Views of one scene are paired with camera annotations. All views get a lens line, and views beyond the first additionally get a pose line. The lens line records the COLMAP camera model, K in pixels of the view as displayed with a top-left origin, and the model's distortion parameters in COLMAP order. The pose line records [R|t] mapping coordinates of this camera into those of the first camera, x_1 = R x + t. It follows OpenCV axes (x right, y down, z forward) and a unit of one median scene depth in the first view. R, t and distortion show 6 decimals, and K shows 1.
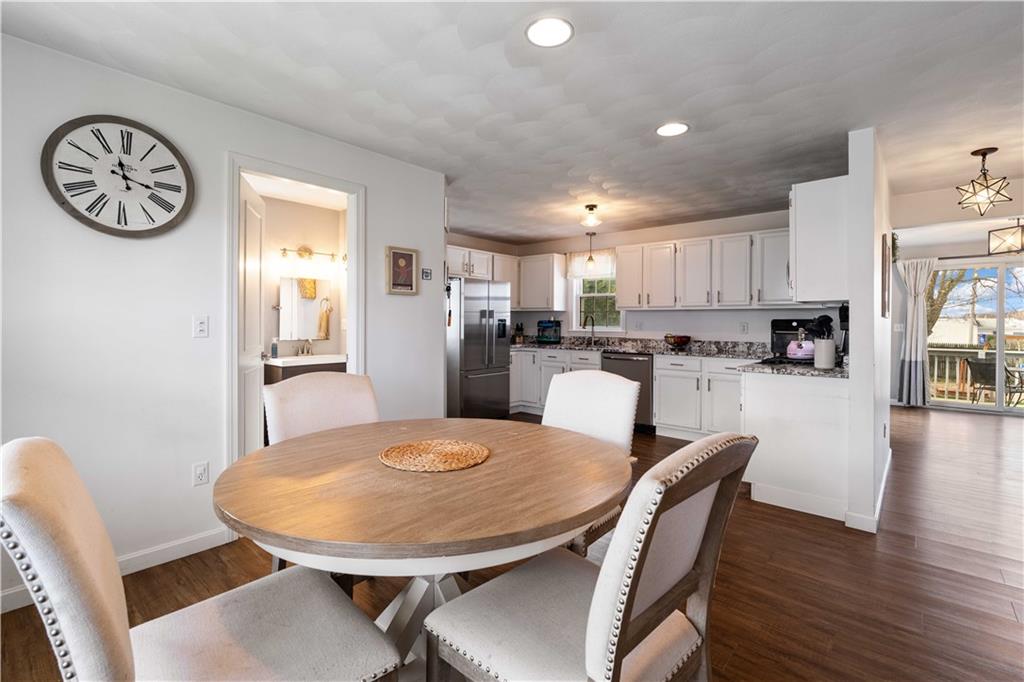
lens RADIAL K [[464.9, 0, 512.1], [0, 464.9, 325.0], [0, 0, 1]] dist [-0.002840, -0.000332]
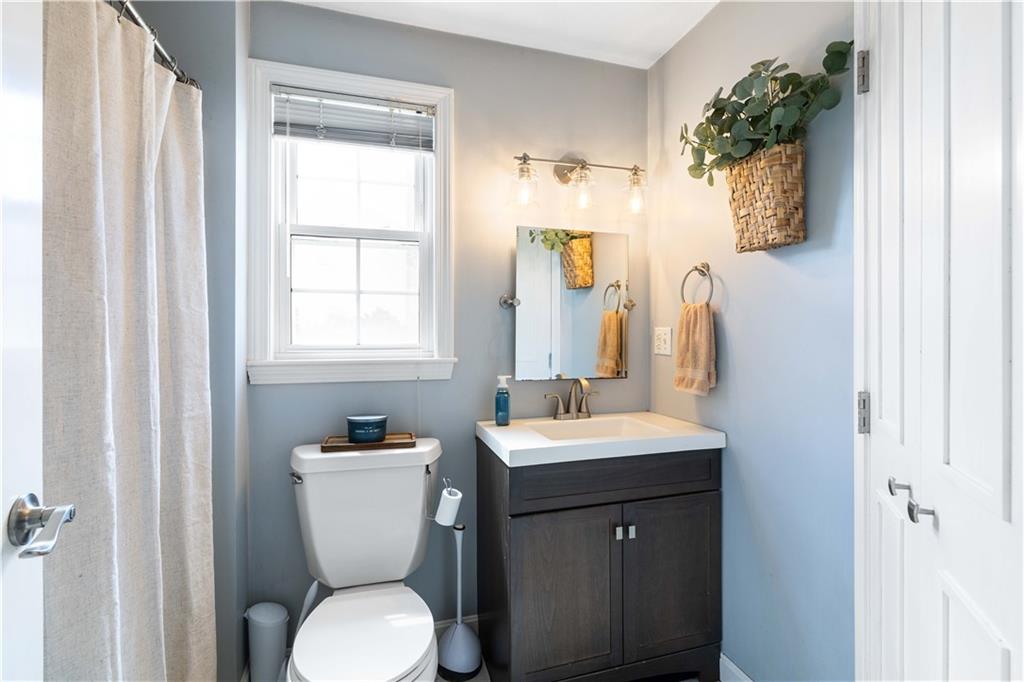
lens RADIAL K [[457.0, 0, 511.7], [0, 457.0, 338.4], [0, 0, 1]] dist [-0.003450, 0.000358]
pose [[0.844557, -0.005642, -0.535436, -0.226538], [0.003920, 0.999983, -0.004353, -0.002334], [0.535451, 0.001578, 0.844565, 0.520468]]
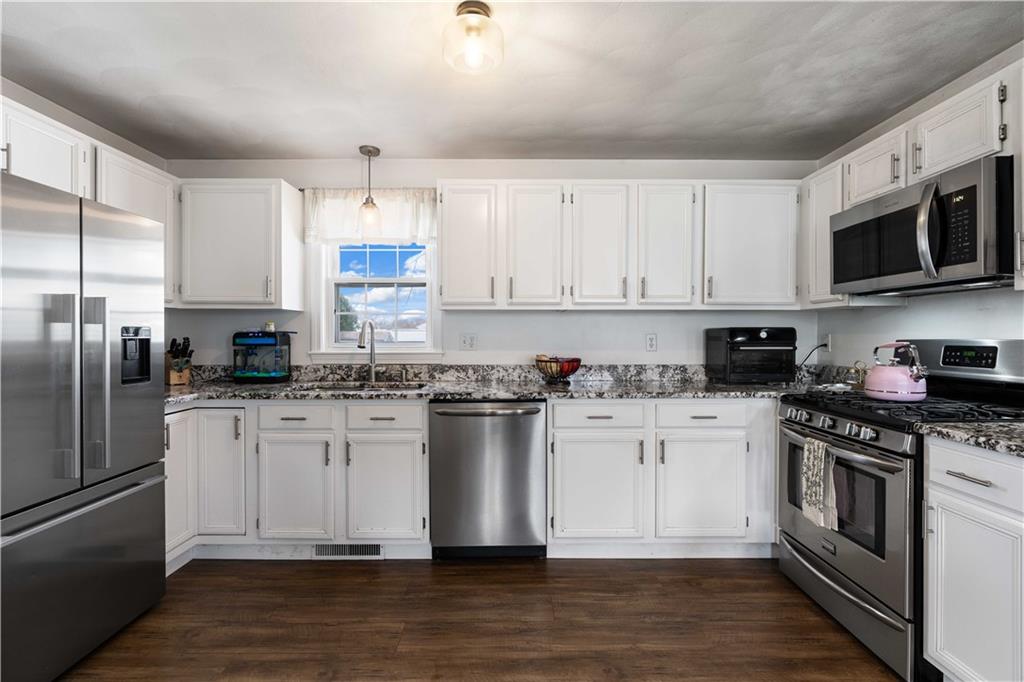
lens RADIAL K [[457.0, 0, 511.7], [0, 457.0, 338.4], [0, 0, 1]] dist [-0.003450, 0.000358]
pose [[0.750994, -0.011136, 0.660215, -0.037140], [0.010540, 0.999933, 0.004877, -0.002907], [-0.660225, 0.003296, 0.751061, 0.599056]]
